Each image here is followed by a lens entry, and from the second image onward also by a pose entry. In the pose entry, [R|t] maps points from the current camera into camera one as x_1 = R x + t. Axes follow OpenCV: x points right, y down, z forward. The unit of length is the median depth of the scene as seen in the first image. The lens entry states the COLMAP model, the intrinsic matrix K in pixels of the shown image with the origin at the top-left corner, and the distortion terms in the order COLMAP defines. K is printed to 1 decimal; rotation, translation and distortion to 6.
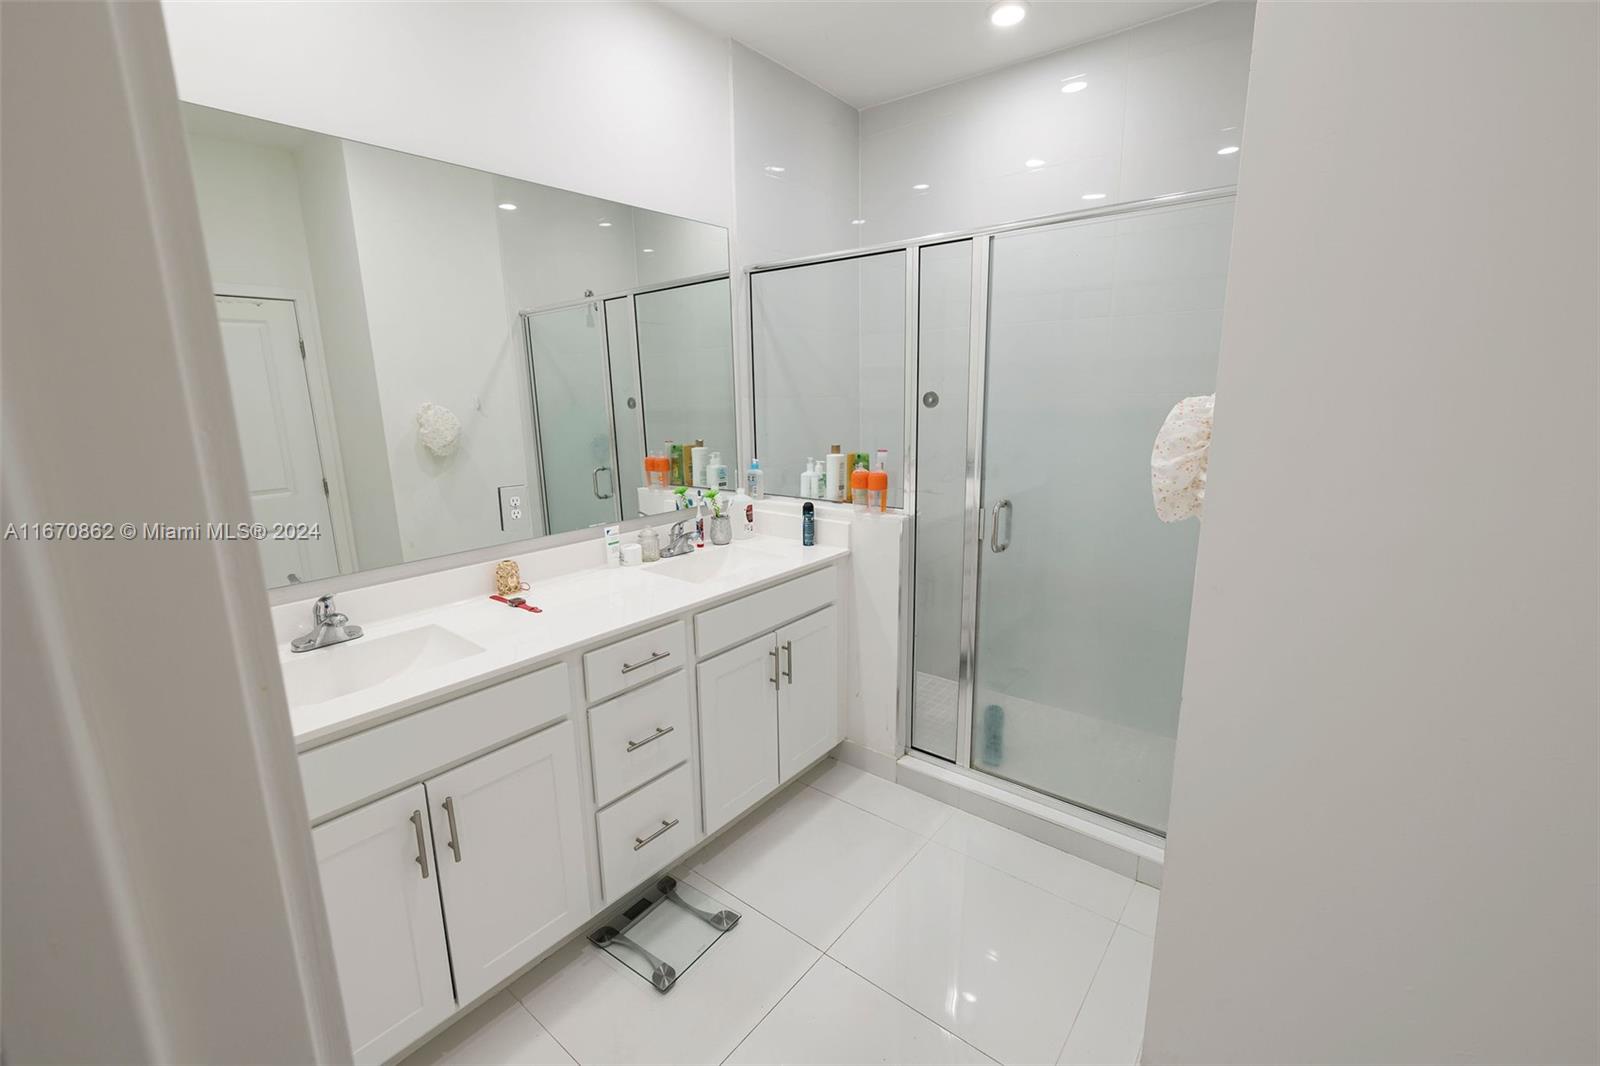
lens RADIAL K [[684.5, 0, 801.0], [0, 684.5, 540.2], [0, 0, 1]] dist [-0.002455, 0.000367]
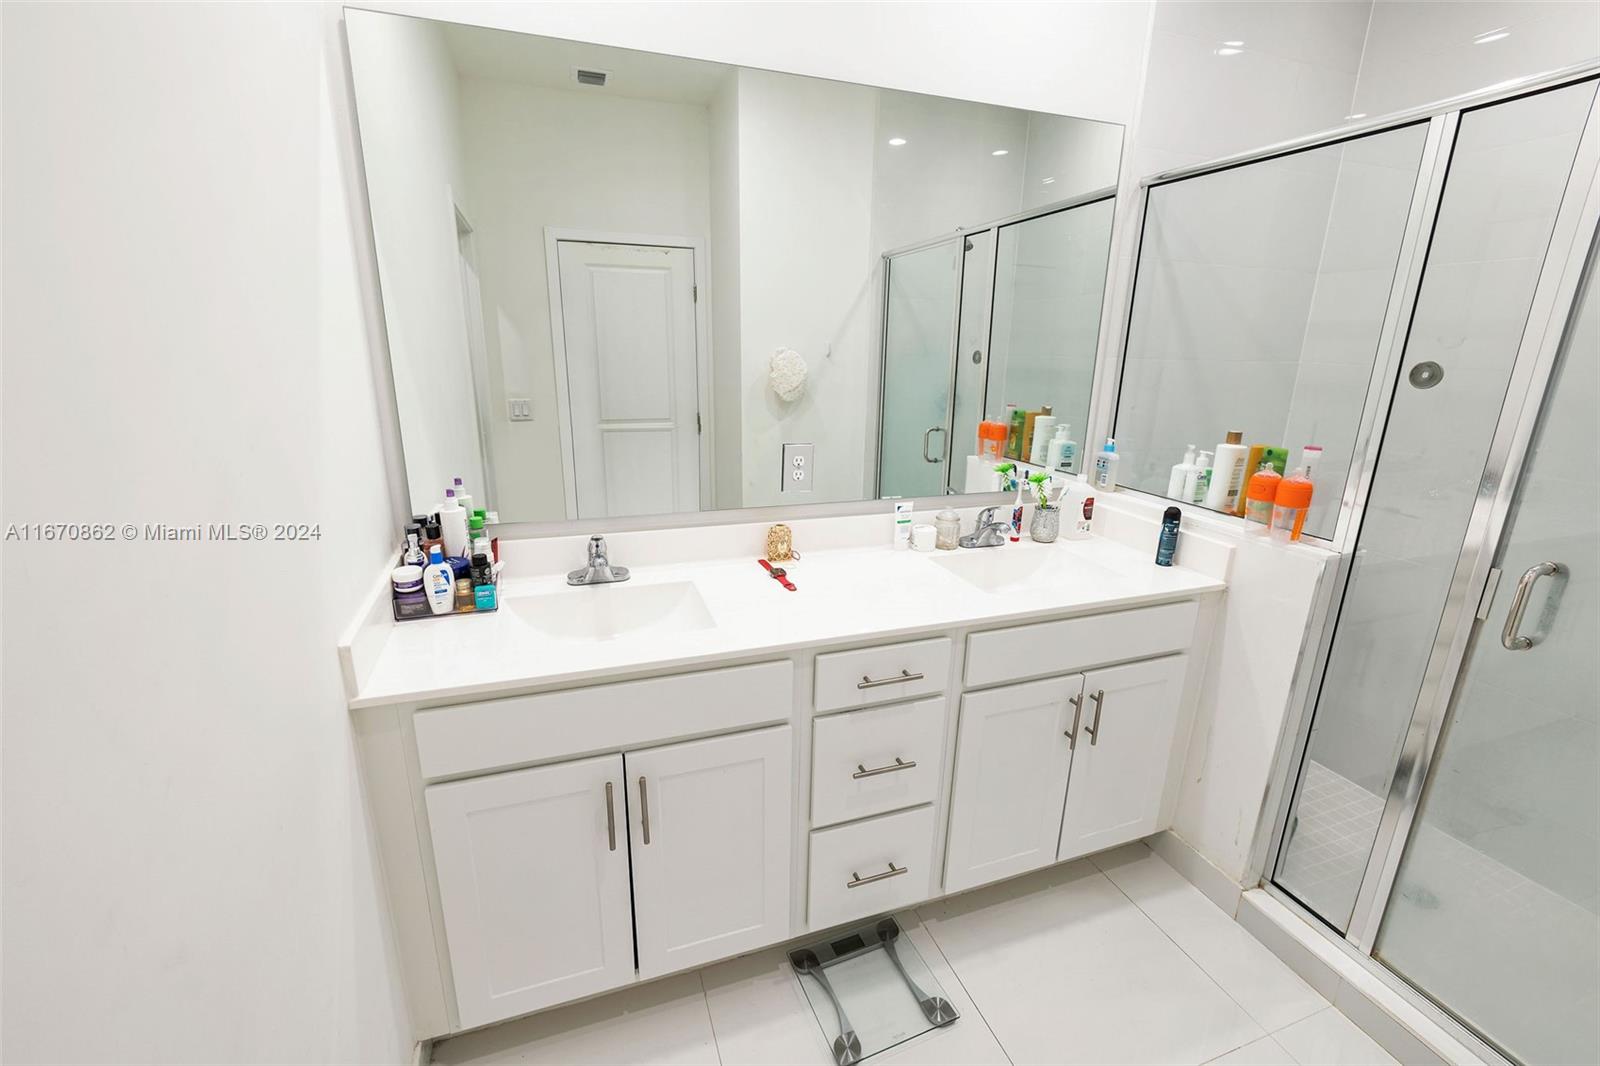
lens RADIAL K [[684.5, 0, 803.2], [0, 684.5, 535.4], [0, 0, 1]] dist [-0.002455, 0.000367]
pose [[0.848976, 0.175680, -0.498373, 0.045853], [-0.145217, 0.984372, 0.099622, -0.043416], [0.508086, -0.012204, 0.861220, 0.188598]]
